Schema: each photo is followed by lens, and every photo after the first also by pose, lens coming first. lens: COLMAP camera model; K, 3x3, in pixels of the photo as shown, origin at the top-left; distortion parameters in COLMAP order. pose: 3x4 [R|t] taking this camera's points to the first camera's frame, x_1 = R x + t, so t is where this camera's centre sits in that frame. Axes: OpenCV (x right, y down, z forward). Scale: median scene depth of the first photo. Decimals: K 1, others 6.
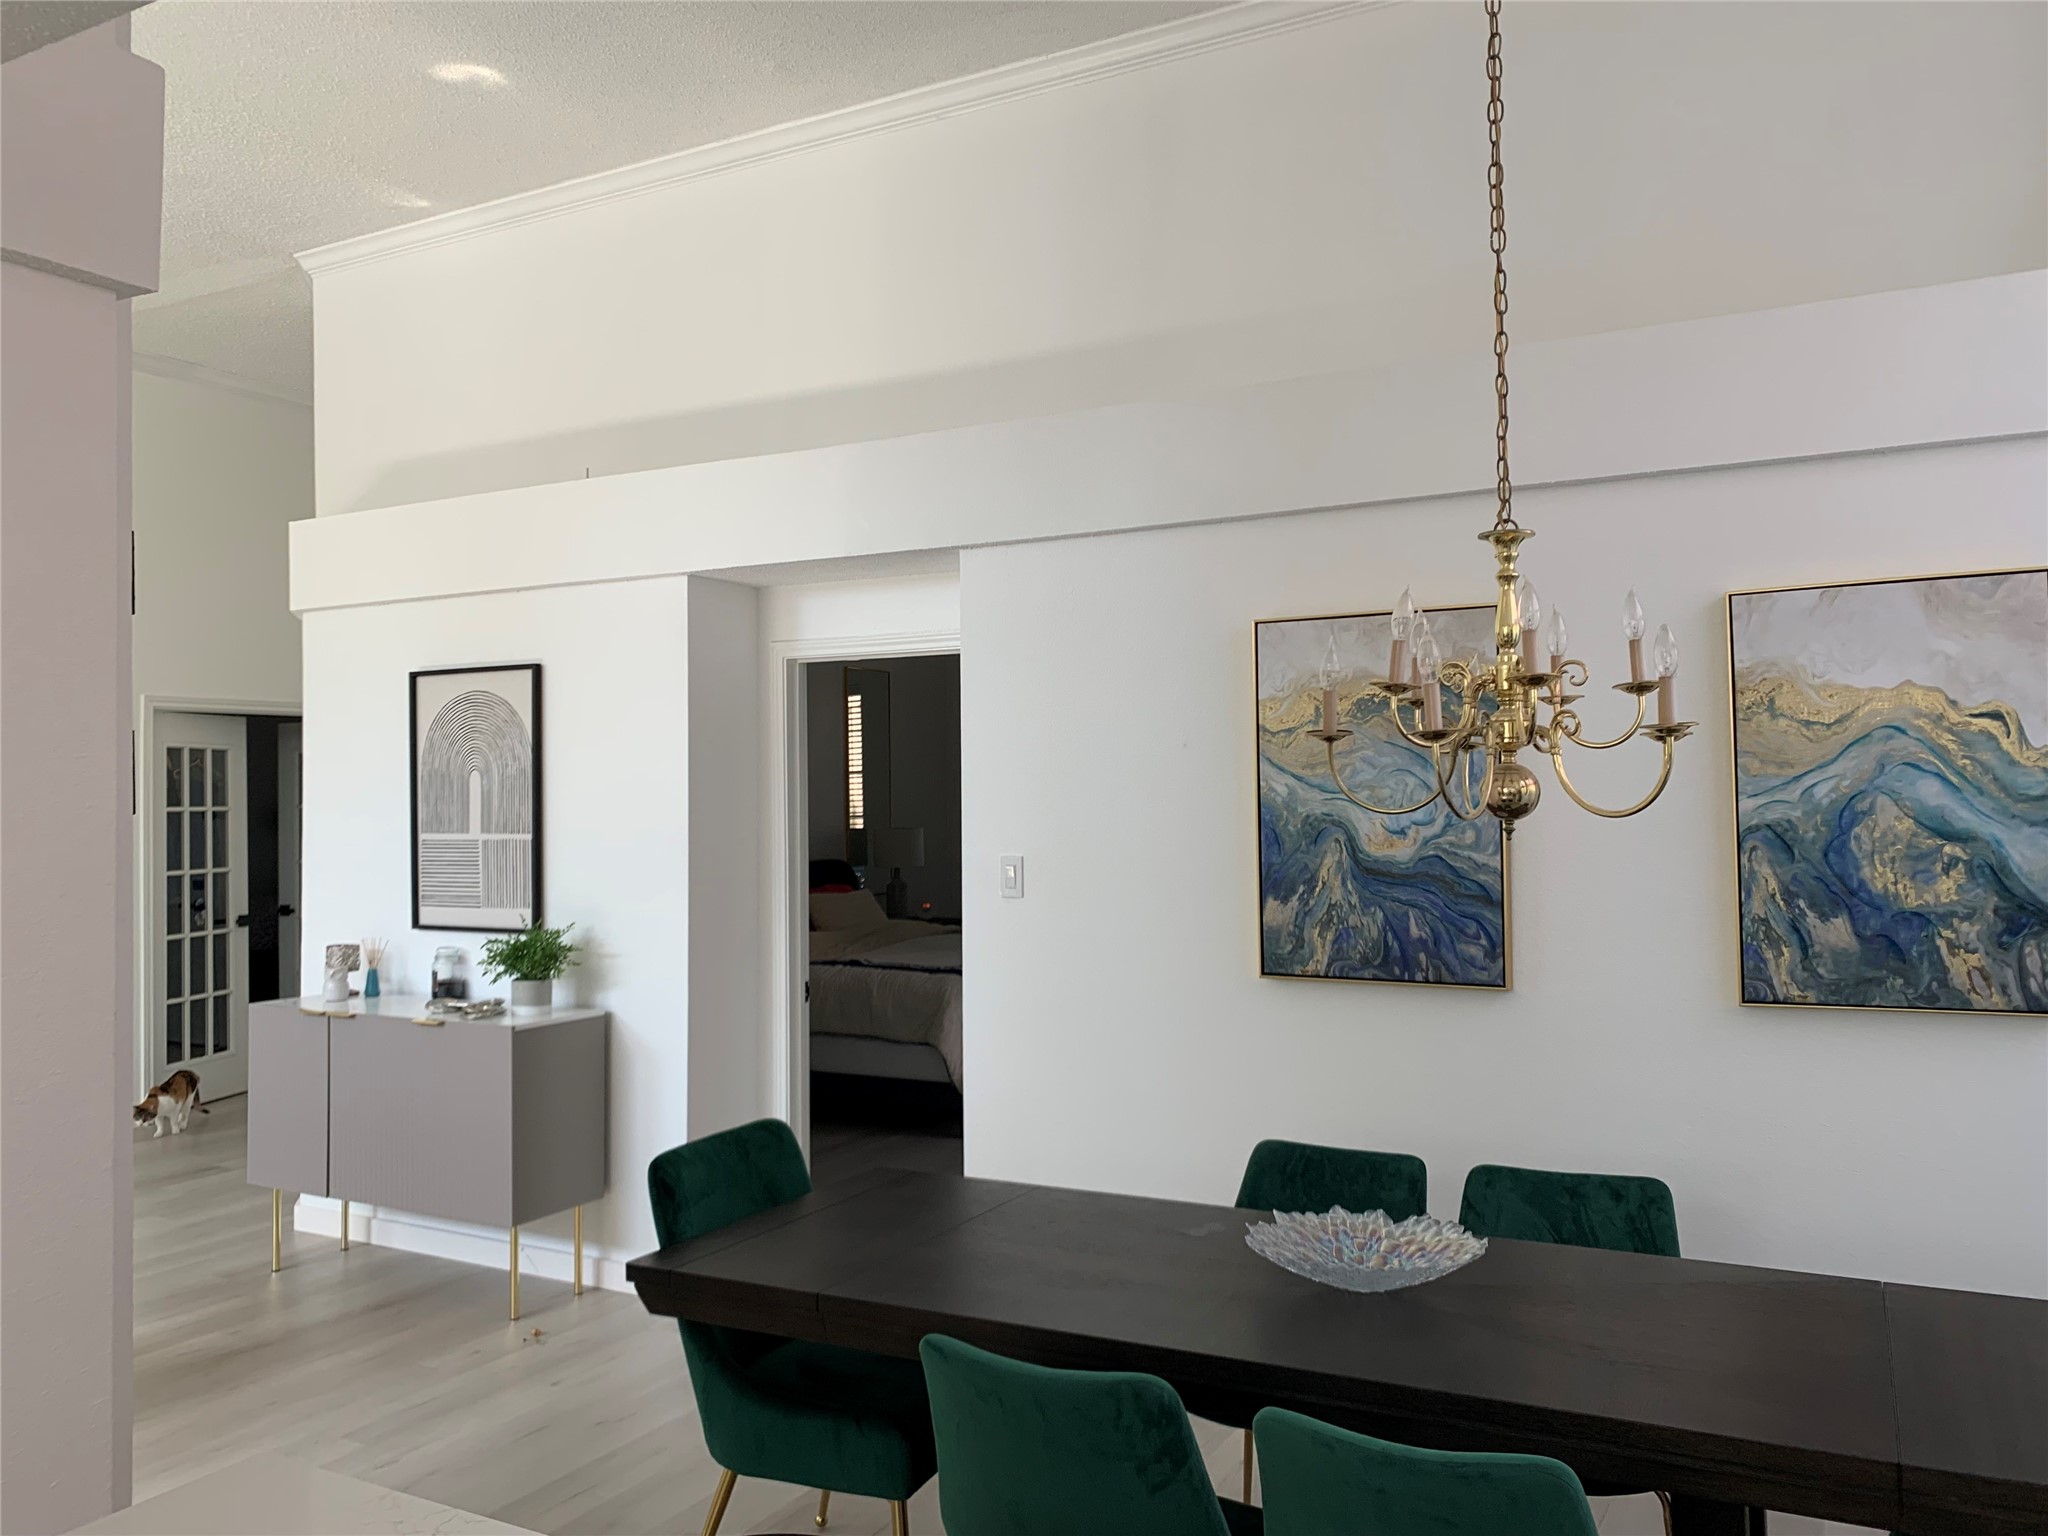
lens RADIAL K [[1584.4, 0, 1018.8], [0, 1584.4, 731.4], [0, 0, 1]] dist [0.019084, -0.030254]
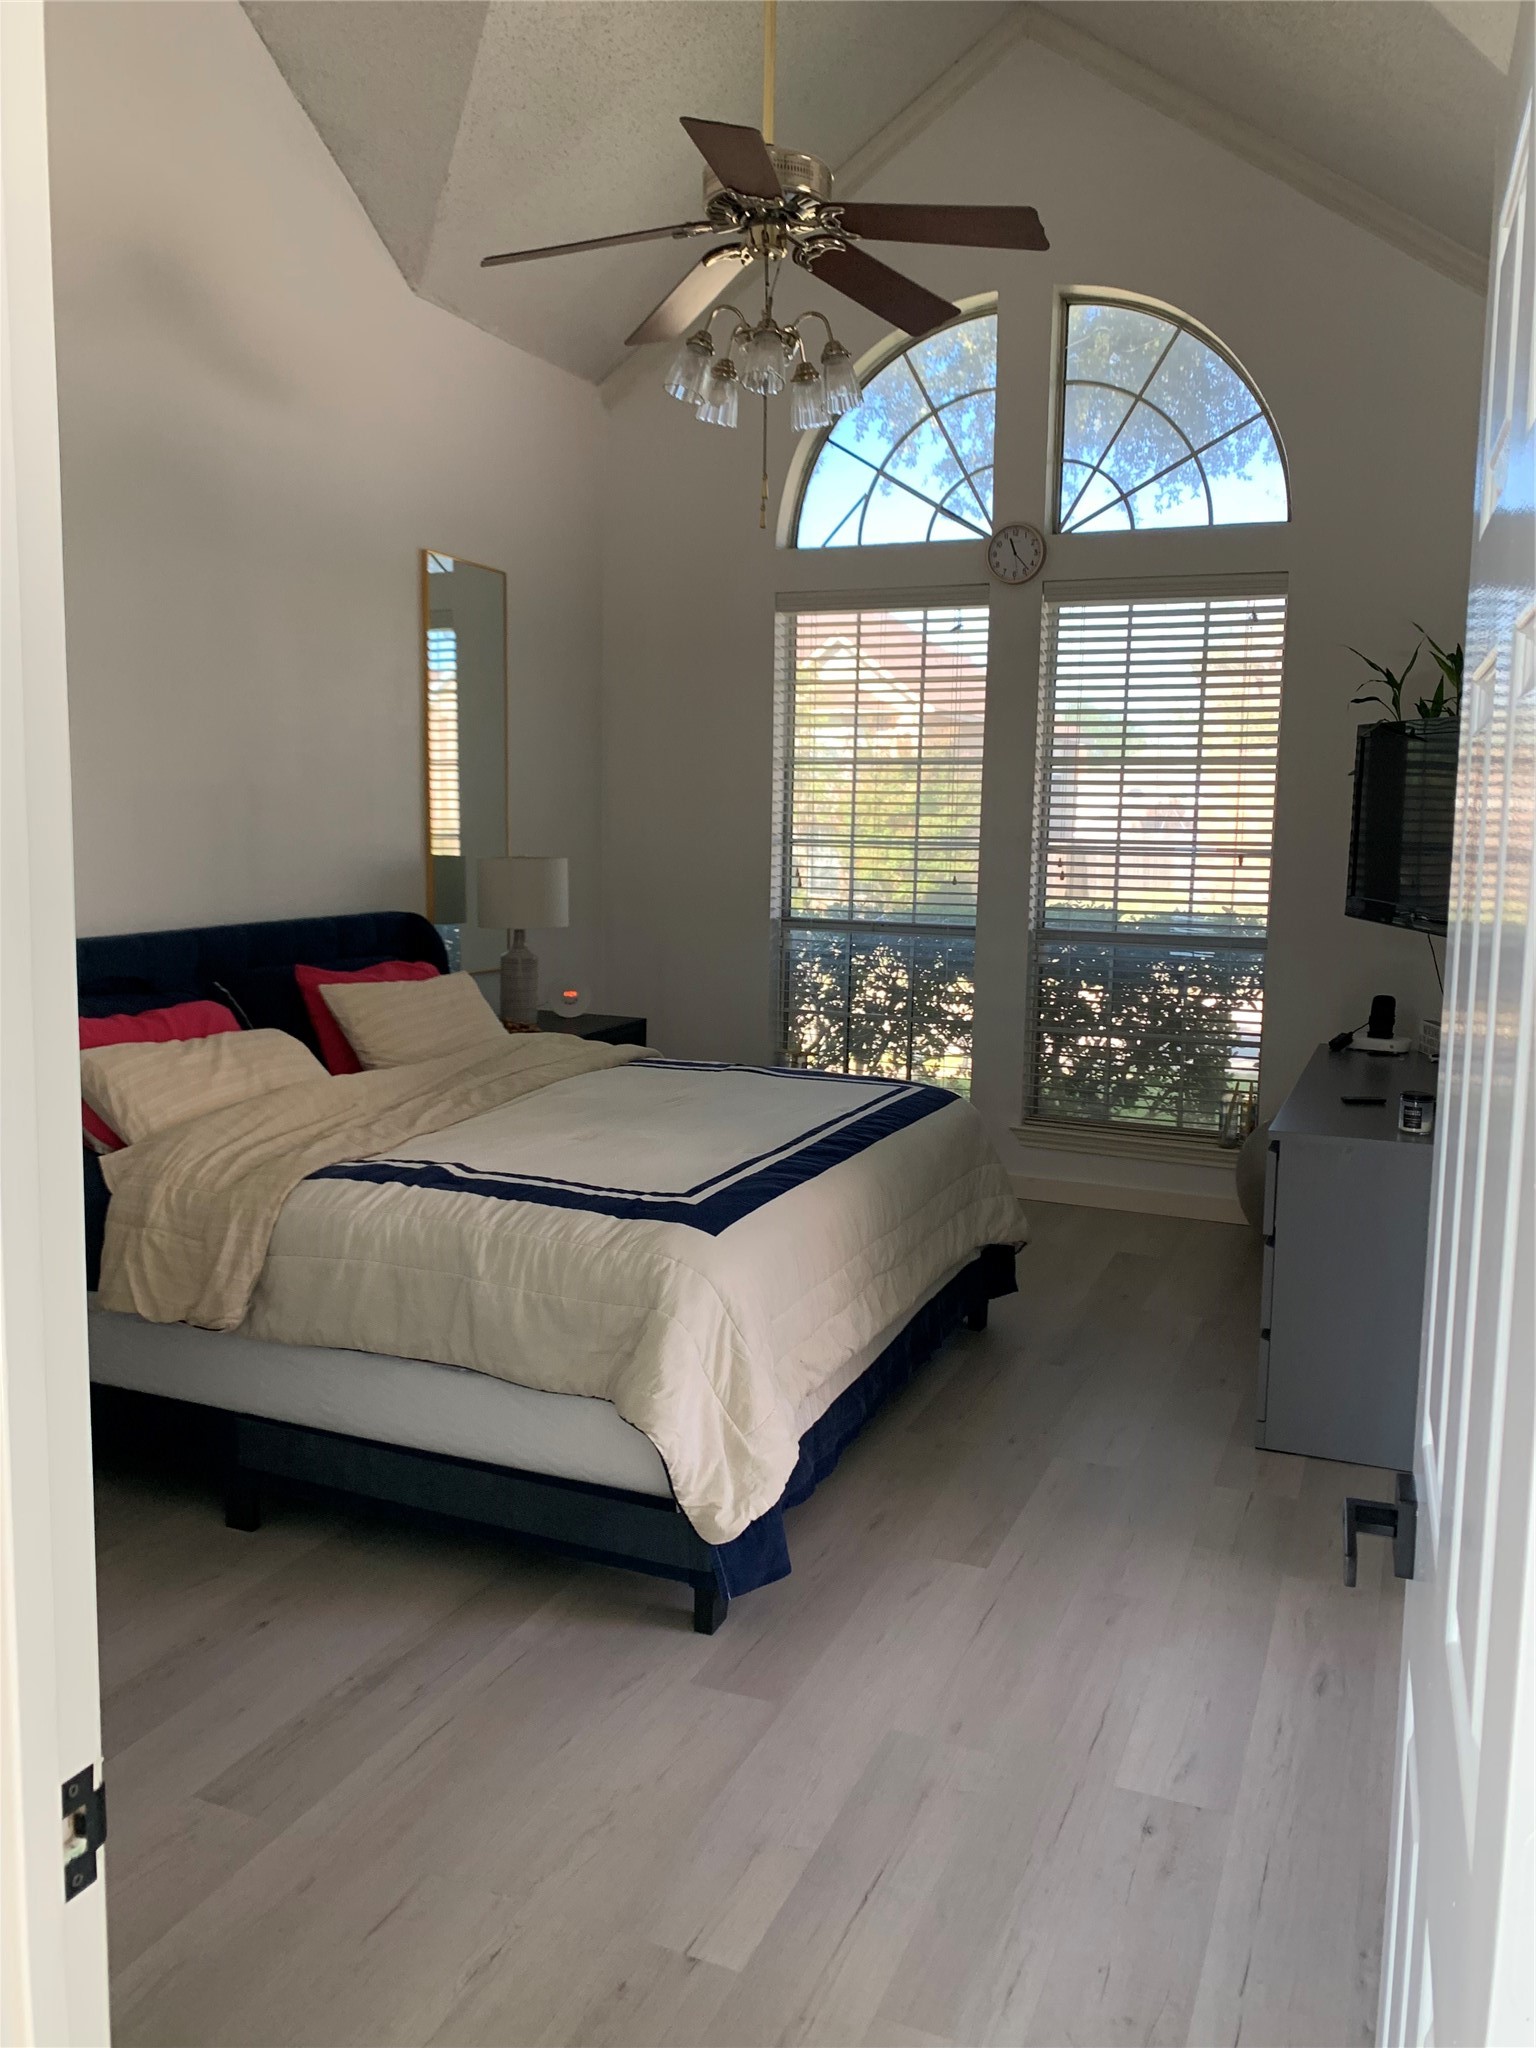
lens RADIAL K [[1584.4, 0, 768.0], [0, 1584.4, 1024.0], [0, 0, 1]] dist [0.019084, -0.030254]
pose [[0.995980, 0.004449, 0.089460, -0.039596], [-0.019294, 0.985975, 0.165775, 0.024911], [-0.087468, -0.166834, 0.982098, 0.441163]]
